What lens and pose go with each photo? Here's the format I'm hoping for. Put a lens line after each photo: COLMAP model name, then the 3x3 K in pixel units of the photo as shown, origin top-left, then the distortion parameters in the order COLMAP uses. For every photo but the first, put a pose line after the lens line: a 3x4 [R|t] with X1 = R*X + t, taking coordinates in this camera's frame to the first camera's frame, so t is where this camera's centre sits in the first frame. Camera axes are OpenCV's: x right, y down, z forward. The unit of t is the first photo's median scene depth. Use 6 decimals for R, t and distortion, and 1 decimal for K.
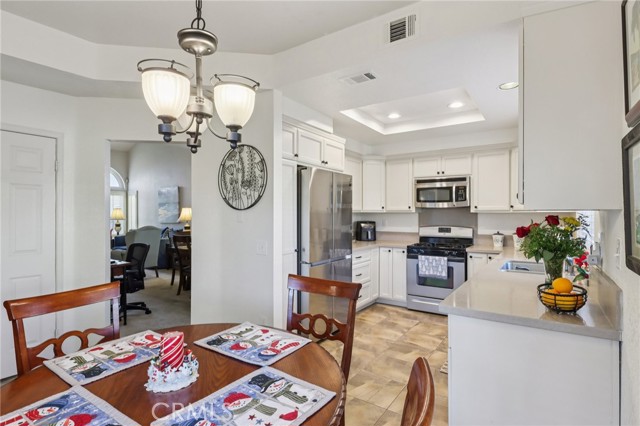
lens RADIAL K [[324.2, 0, 313.8], [0, 324.2, 215.9], [0, 0, 1]] dist [0.001935, -0.002657]
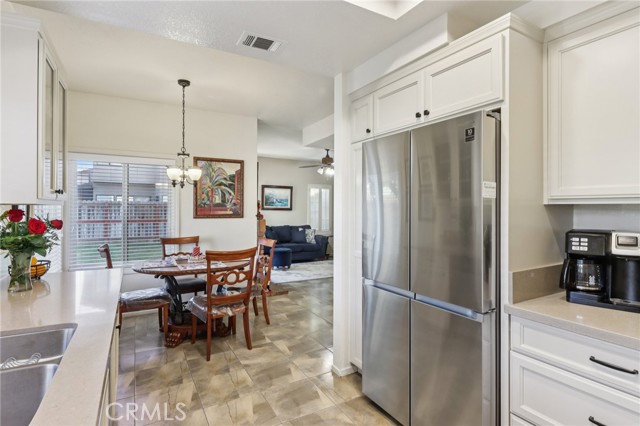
lens RADIAL K [[324.2, 0, 318.7], [0, 324.2, 207.2], [0, 0, 1]] dist [0.001935, -0.002657]
pose [[-0.425544, -0.003765, -0.904930, 0.489058], [-0.009314, 0.999957, 0.000220, -0.006304], [0.904890, 0.008522, -0.425561, 0.876726]]
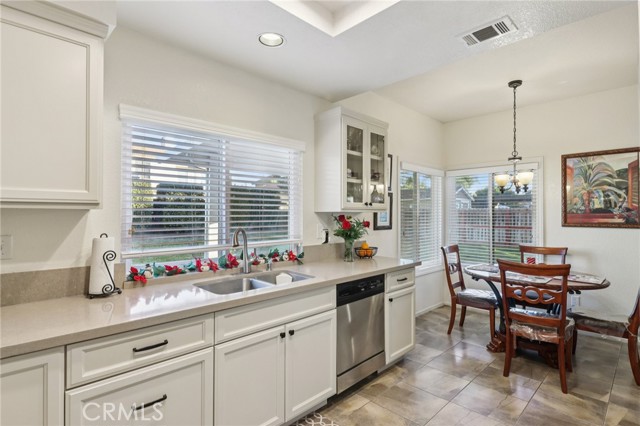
lens RADIAL K [[324.2, 0, 318.2], [0, 324.2, 212.7], [0, 0, 1]] dist [0.001935, -0.002657]
pose [[-0.983667, -0.001076, 0.179995, 0.229767], [-0.000721, 0.999998, 0.002036, -0.006286], [-0.179997, 0.001873, -0.983665, 1.068998]]
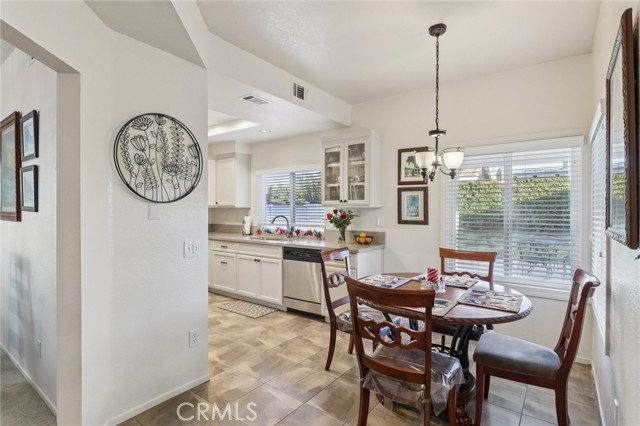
lens RADIAL K [[324.2, 0, 318.4], [0, 324.2, 210.8], [0, 0, 1]] dist [0.001935, -0.002657]
pose [[0.029724, -0.005912, 0.999541, -0.651126], [0.004699, 0.999972, 0.005775, -0.001777], [-0.999547, 0.004526, 0.029751, 0.426893]]
